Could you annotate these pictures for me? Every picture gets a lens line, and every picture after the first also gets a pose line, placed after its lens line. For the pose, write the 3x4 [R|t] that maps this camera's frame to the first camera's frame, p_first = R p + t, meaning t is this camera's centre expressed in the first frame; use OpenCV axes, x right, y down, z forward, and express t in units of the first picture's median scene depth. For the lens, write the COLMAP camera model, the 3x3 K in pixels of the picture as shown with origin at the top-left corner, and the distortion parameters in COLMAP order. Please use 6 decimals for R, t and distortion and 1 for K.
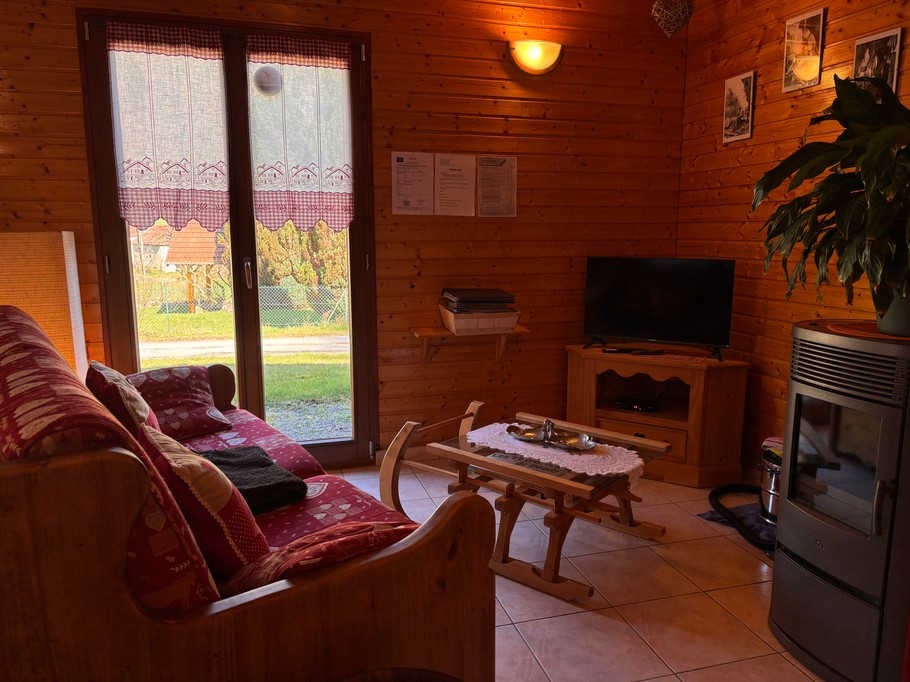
lens RADIAL K [[701.2, 0, 455.2], [0, 701.2, 350.7], [0, 0, 1]] dist [0.052317, -0.037491]
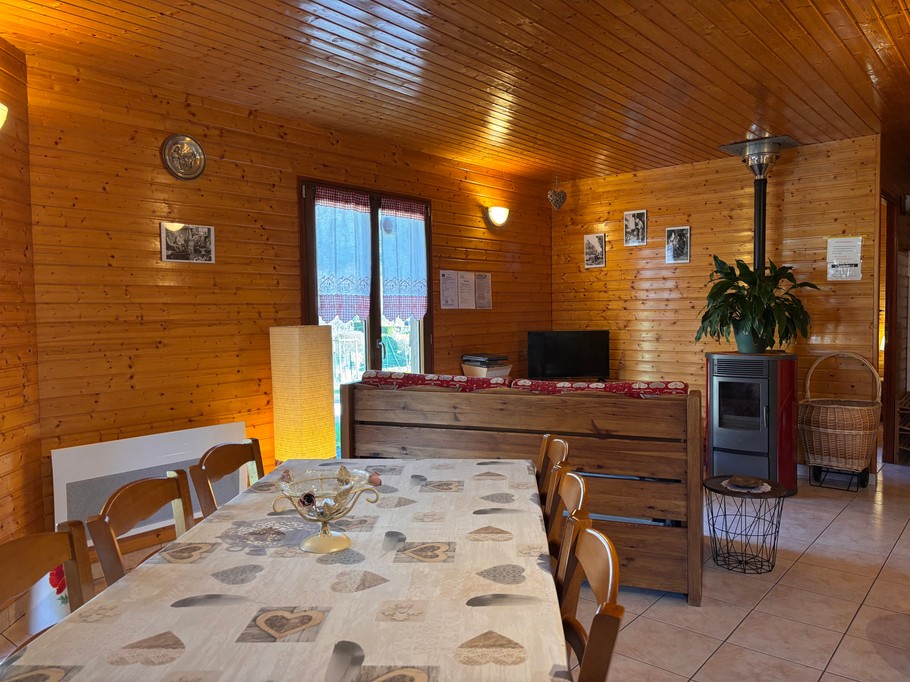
lens RADIAL K [[683.8, 0, 457.5], [0, 683.8, 338.4], [0, 0, 1]] dist [0.046604, -0.063979]
pose [[0.830712, -0.039966, 0.555265, -0.911811], [0.112752, 0.988827, -0.097512, 0.022363], [-0.545164, 0.143612, 0.825937, -0.263389]]
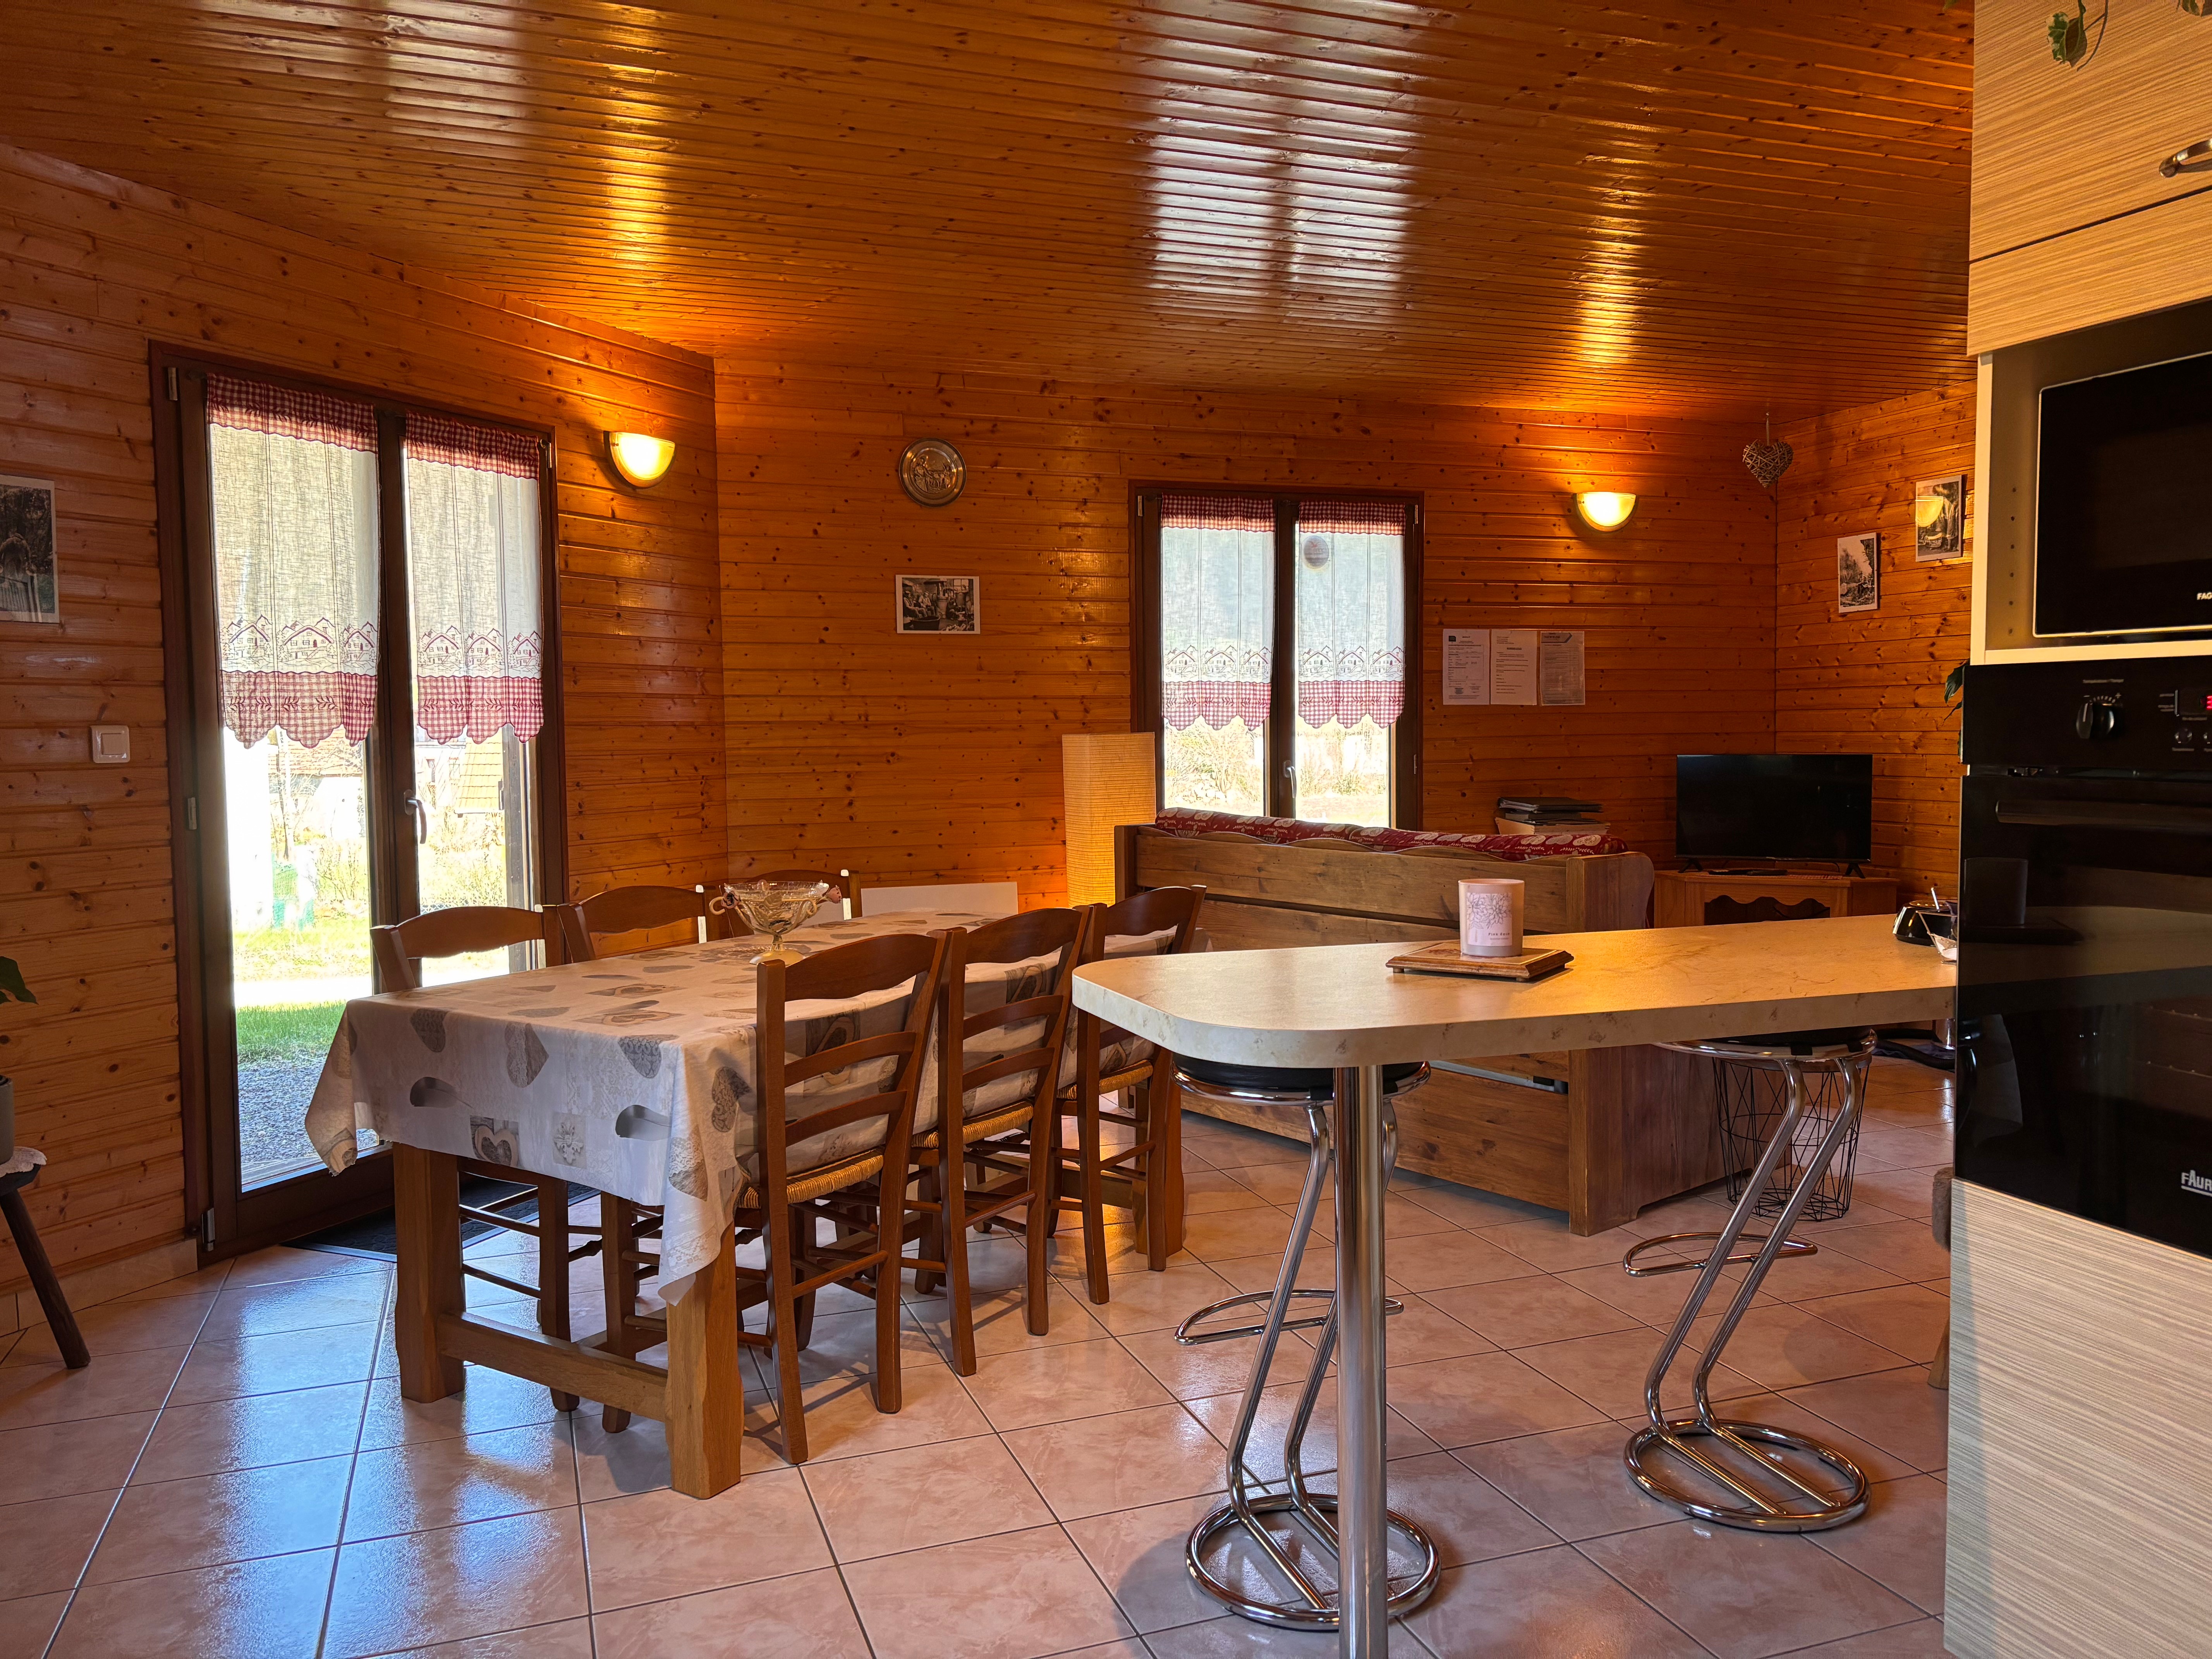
lens RADIAL K [[1662.0, 0, 1112.0], [0, 1662.0, 829.1], [0, 0, 1]] dist [0.046604, -0.063979]
pose [[0.997778, -0.019292, 0.063764, -0.593489], [0.026037, 0.993951, -0.106698, 0.138199], [-0.061320, 0.108121, 0.992245, -0.841899]]
